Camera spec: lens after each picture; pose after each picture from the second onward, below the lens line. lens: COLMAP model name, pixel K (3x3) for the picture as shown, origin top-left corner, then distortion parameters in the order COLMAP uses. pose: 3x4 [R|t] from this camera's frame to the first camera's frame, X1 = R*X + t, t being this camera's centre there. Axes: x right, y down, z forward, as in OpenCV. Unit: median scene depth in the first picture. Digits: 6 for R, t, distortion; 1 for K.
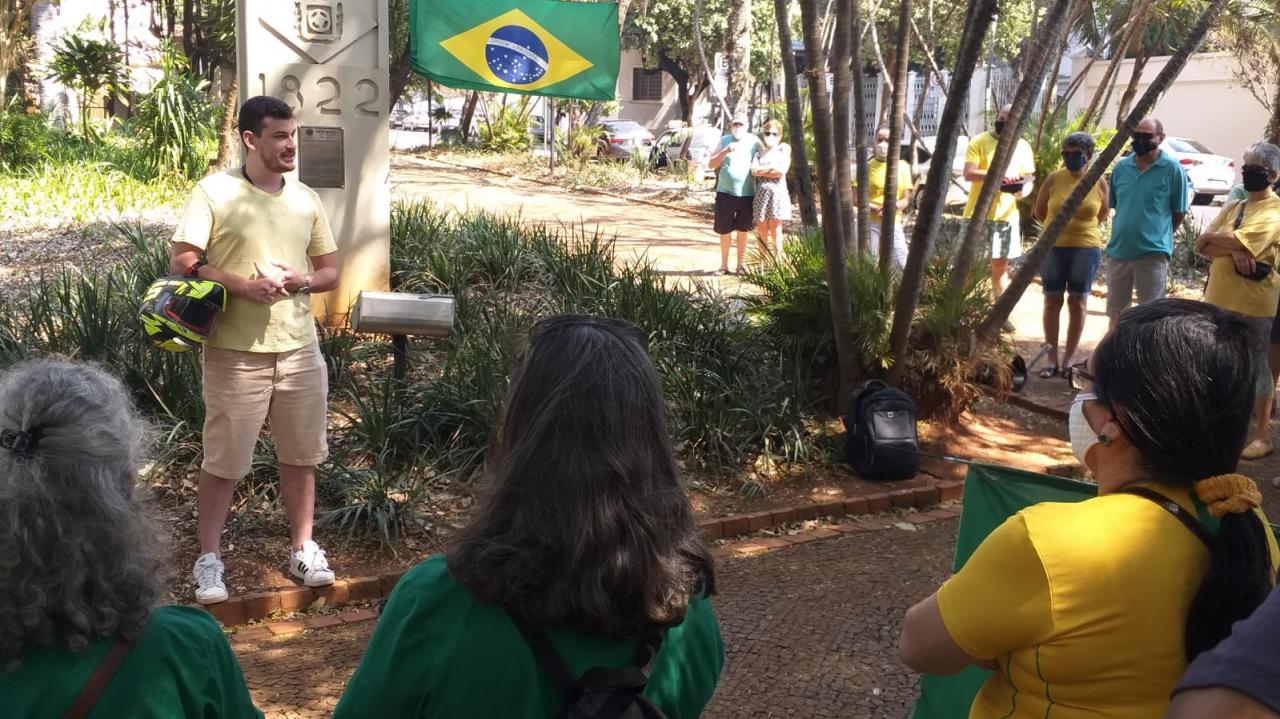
lens RADIAL K [[1337.4, 0, 617.1], [0, 1337.4, 365.5], [0, 0, 1]] dist [0.067083, 0.000000]
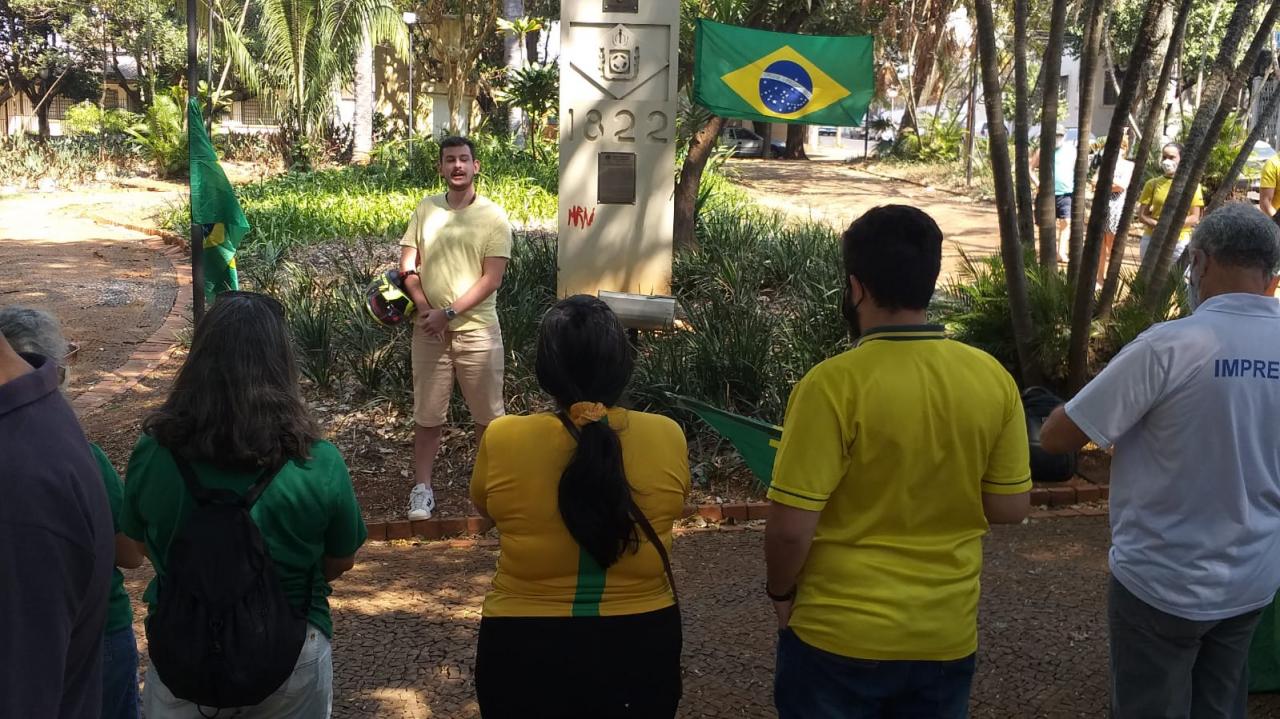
lens RADIAL K [[1337.4, 0, 628.7], [0, 1337.4, 361.8], [0, 0, 1]] dist [0.067083, 0.000000]
pose [[0.940092, 0.047134, -0.337648, 0.192341], [-0.049856, 0.998756, 0.000609, 0.004869], [0.337256, 0.016262, 0.941272, -0.098477]]
